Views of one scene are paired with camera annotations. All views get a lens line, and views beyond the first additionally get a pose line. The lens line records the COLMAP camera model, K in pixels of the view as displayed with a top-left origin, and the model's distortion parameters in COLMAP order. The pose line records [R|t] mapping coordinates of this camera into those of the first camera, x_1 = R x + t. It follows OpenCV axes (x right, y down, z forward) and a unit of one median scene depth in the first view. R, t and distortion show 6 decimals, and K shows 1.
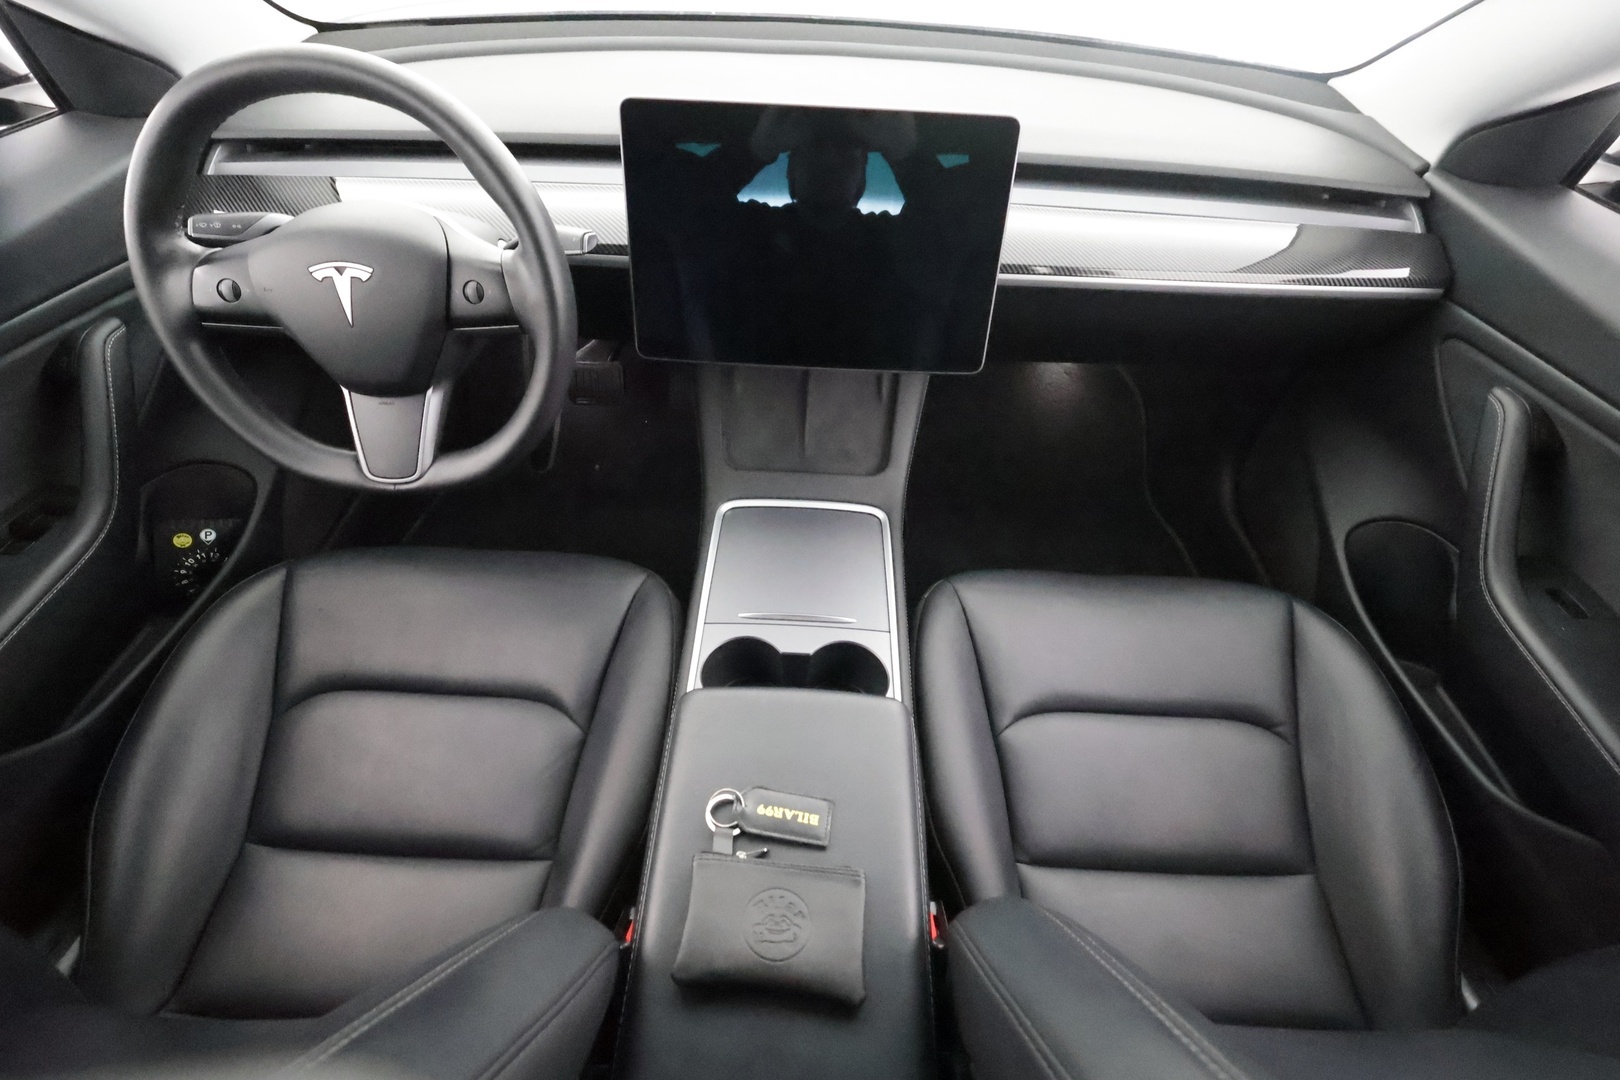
lens RADIAL K [[742.8, 0, 804.5], [0, 742.8, 548.2], [0, 0, 1]] dist [0.002052, 0.000106]
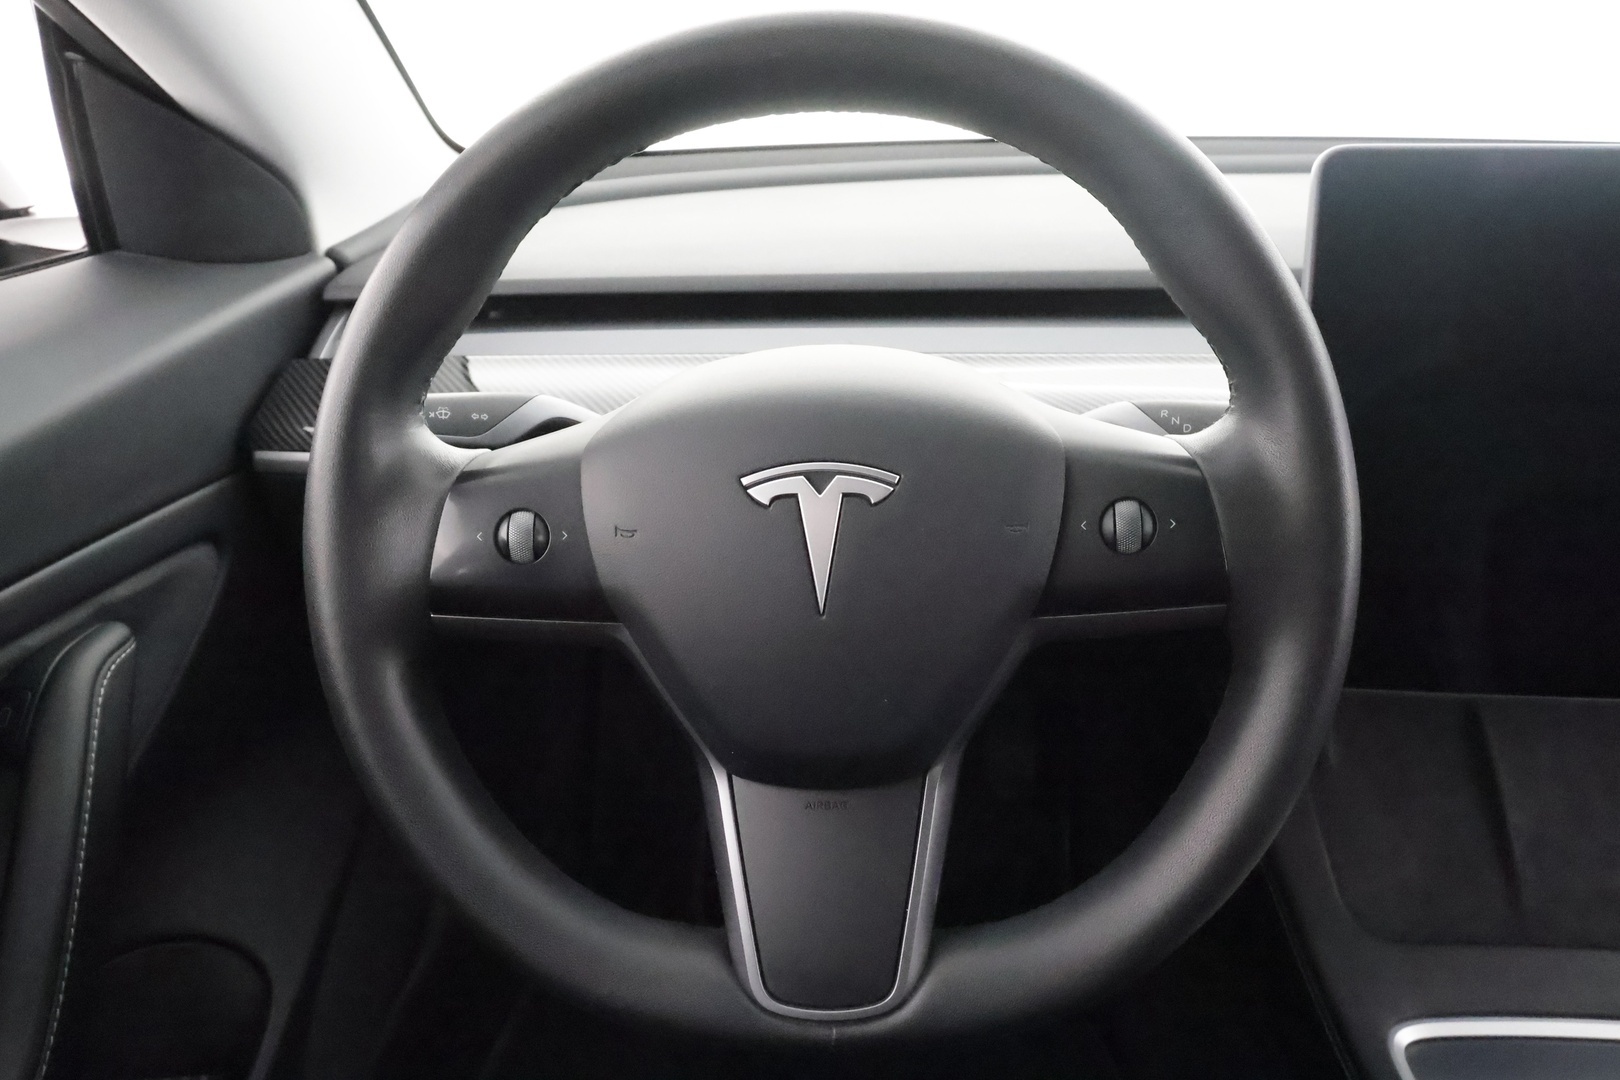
lens RADIAL K [[1240.9, 0, 810.3], [0, 1240.9, 547.5], [0, 0, 1]] dist [-0.030492, 0.000366]
pose [[0.998823, -0.024599, -0.041795, -0.529474], [0.007453, 0.929432, -0.368918, -0.079221], [0.047921, 0.368173, 0.928522, 0.339622]]
